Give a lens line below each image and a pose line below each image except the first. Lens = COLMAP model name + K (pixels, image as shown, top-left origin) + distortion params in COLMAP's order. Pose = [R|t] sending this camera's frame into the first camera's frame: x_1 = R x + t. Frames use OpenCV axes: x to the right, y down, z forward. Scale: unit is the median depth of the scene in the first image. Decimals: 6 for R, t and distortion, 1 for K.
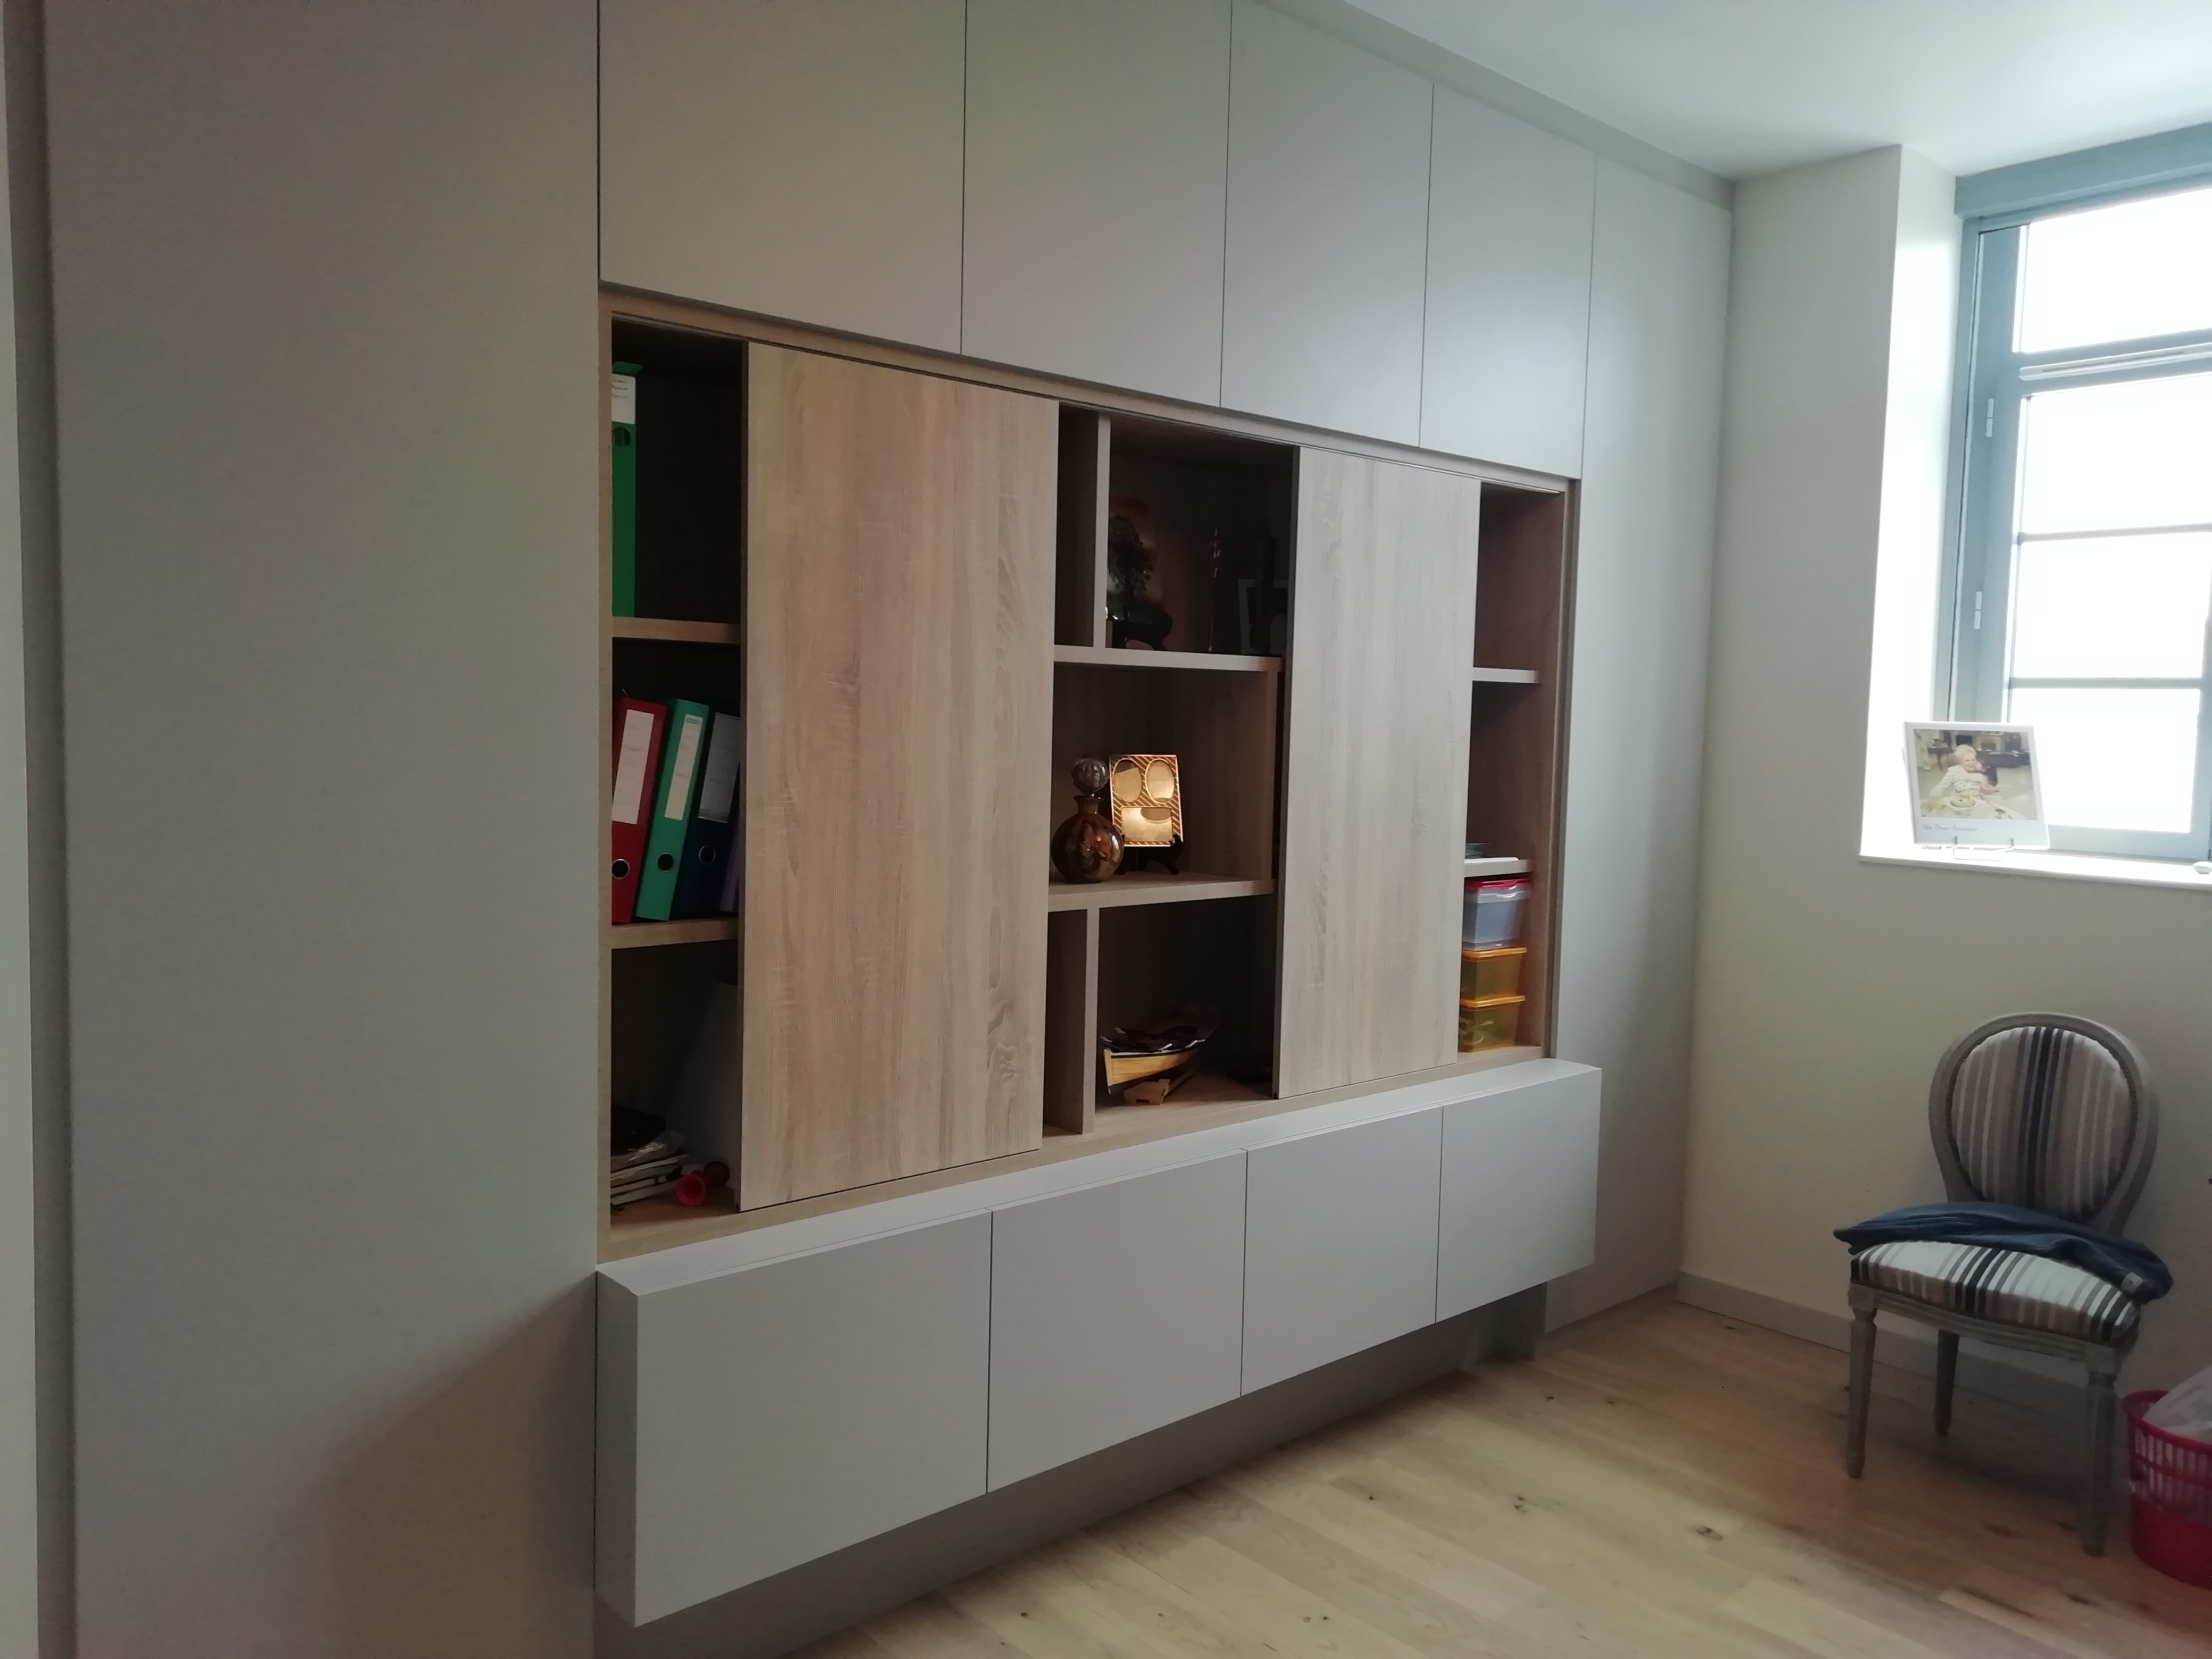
lens RADIAL K [[1665.0, 0, 1106.0], [0, 1665.0, 829.5], [0, 0, 1]] dist [0.000328, 0.008815]
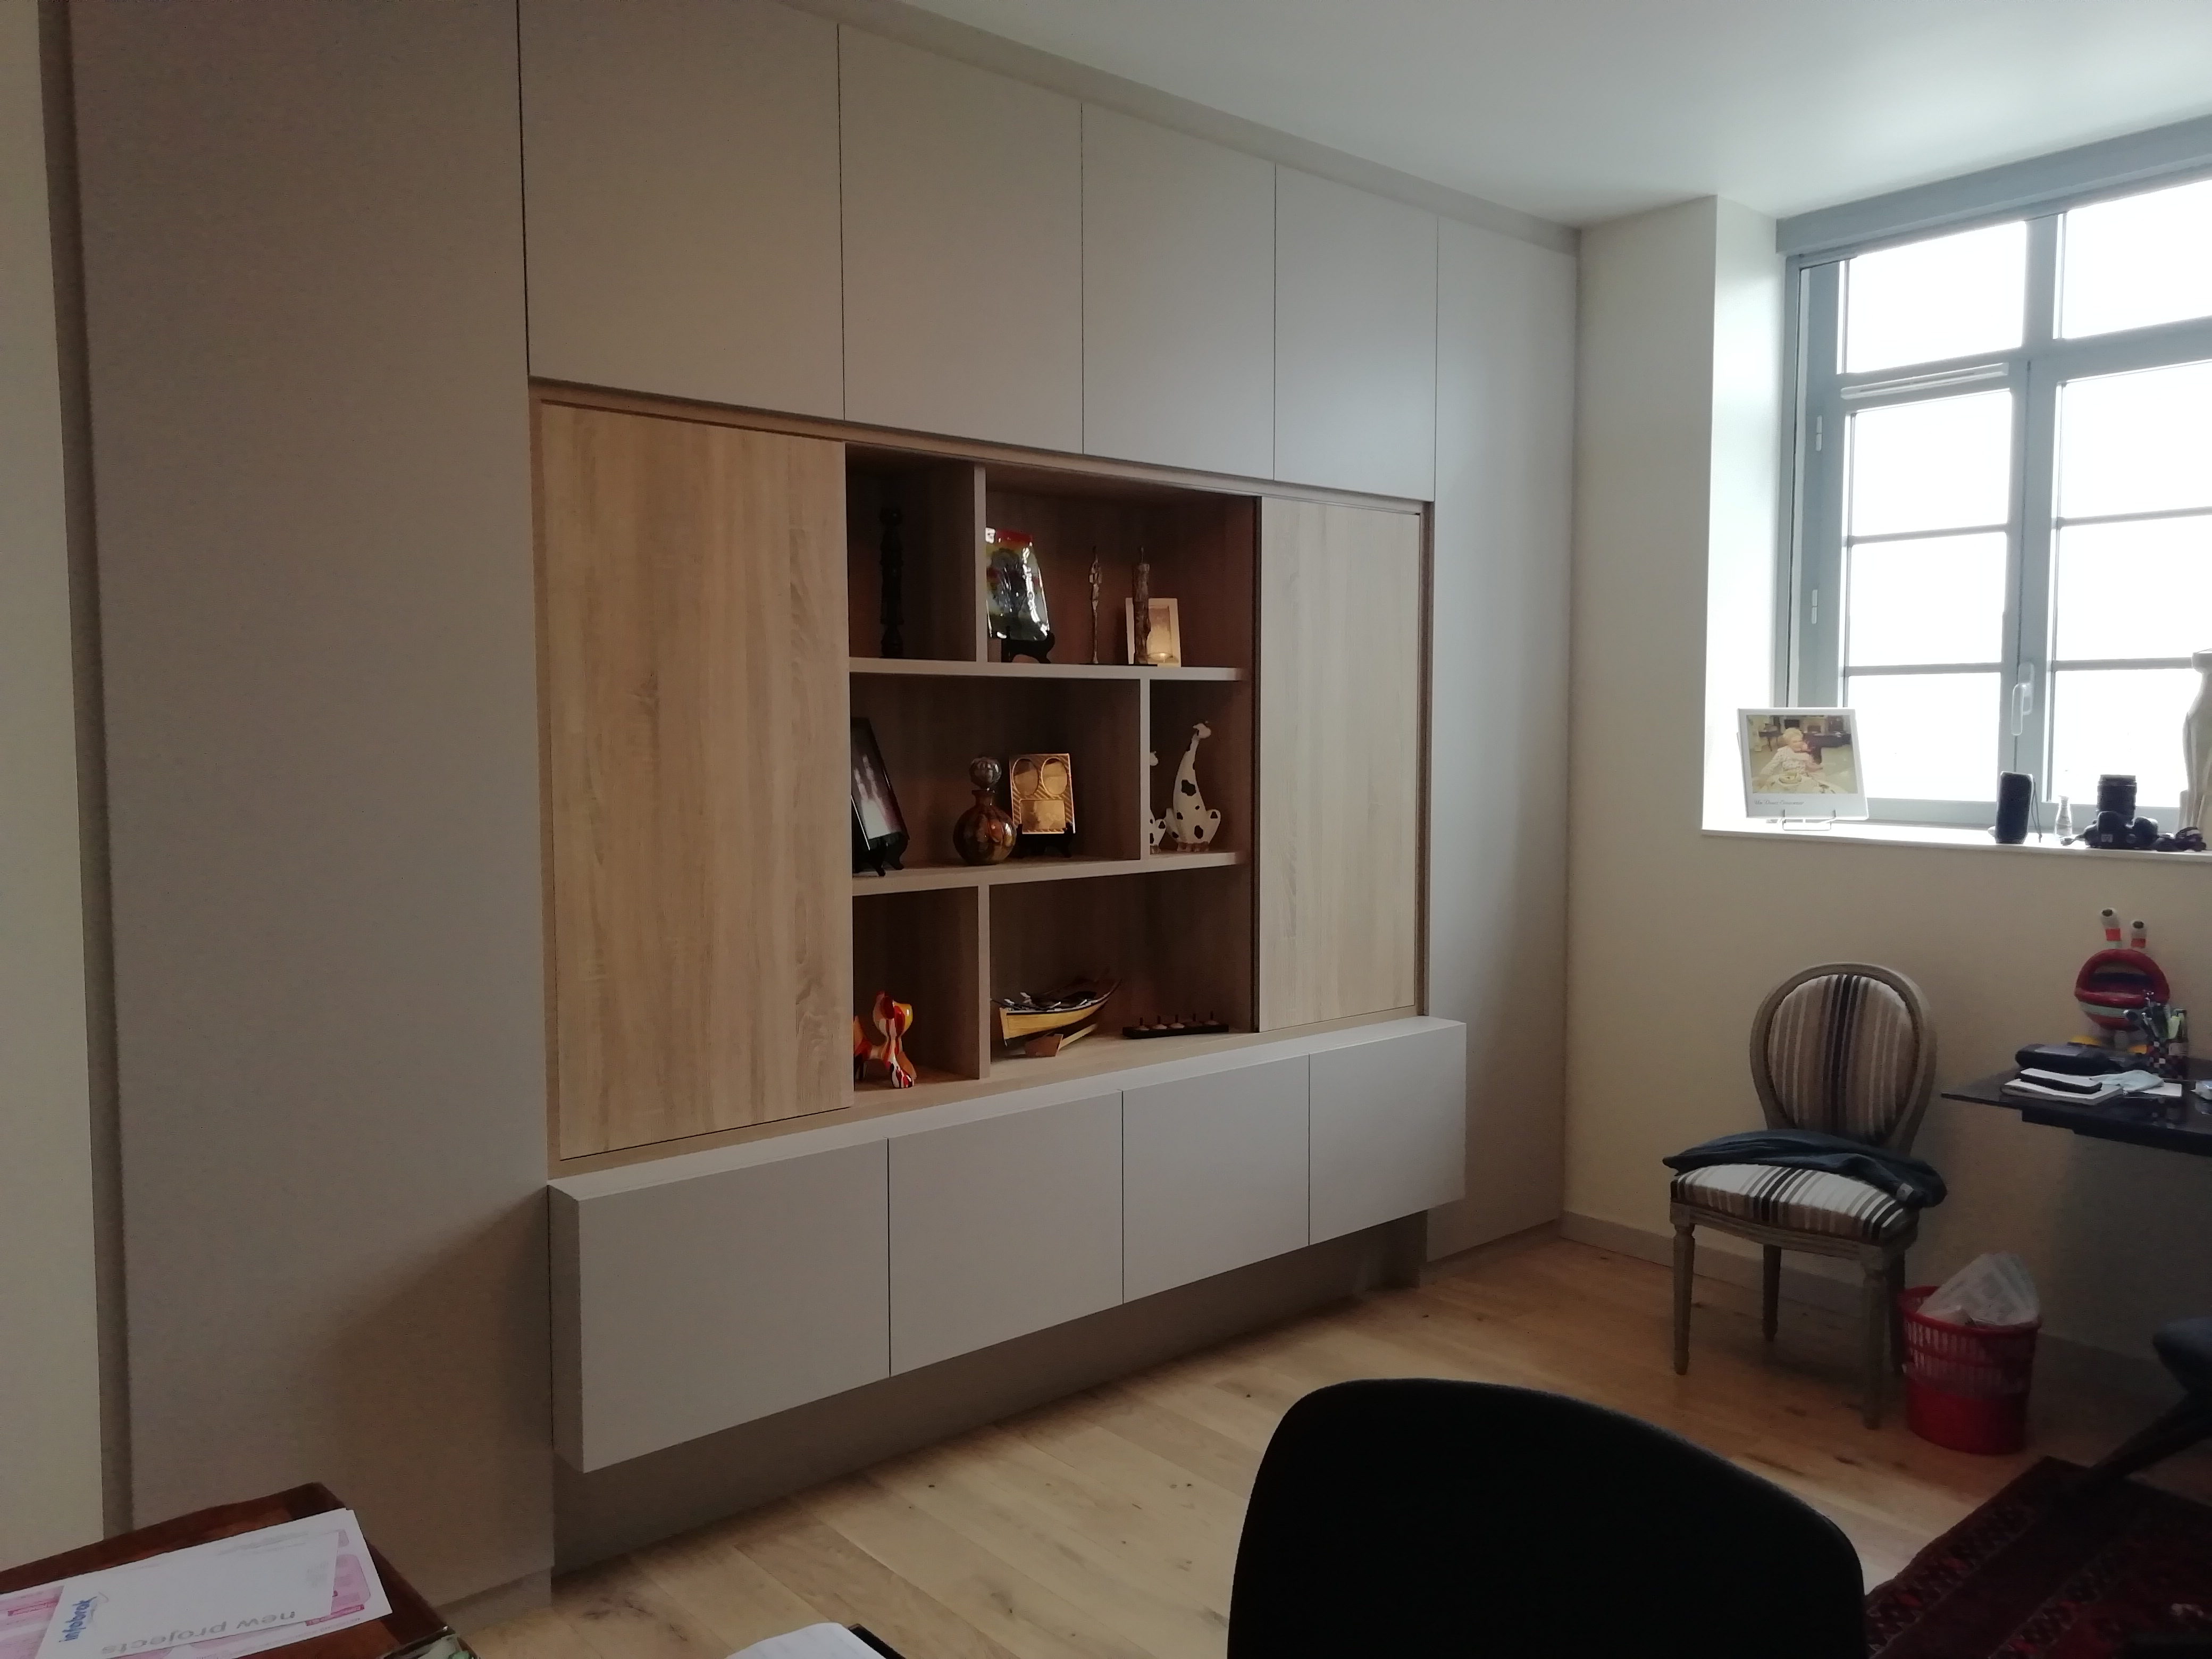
lens RADIAL K [[1651.7, 0, 1106.0], [0, 1651.7, 829.5], [0, 0, 1]] dist [0.003712, -0.000867]
pose [[0.999499, -0.025072, -0.019332, 0.087543], [0.024934, 0.999662, -0.007323, 0.016167], [0.019509, 0.006837, 0.999786, -0.135179]]
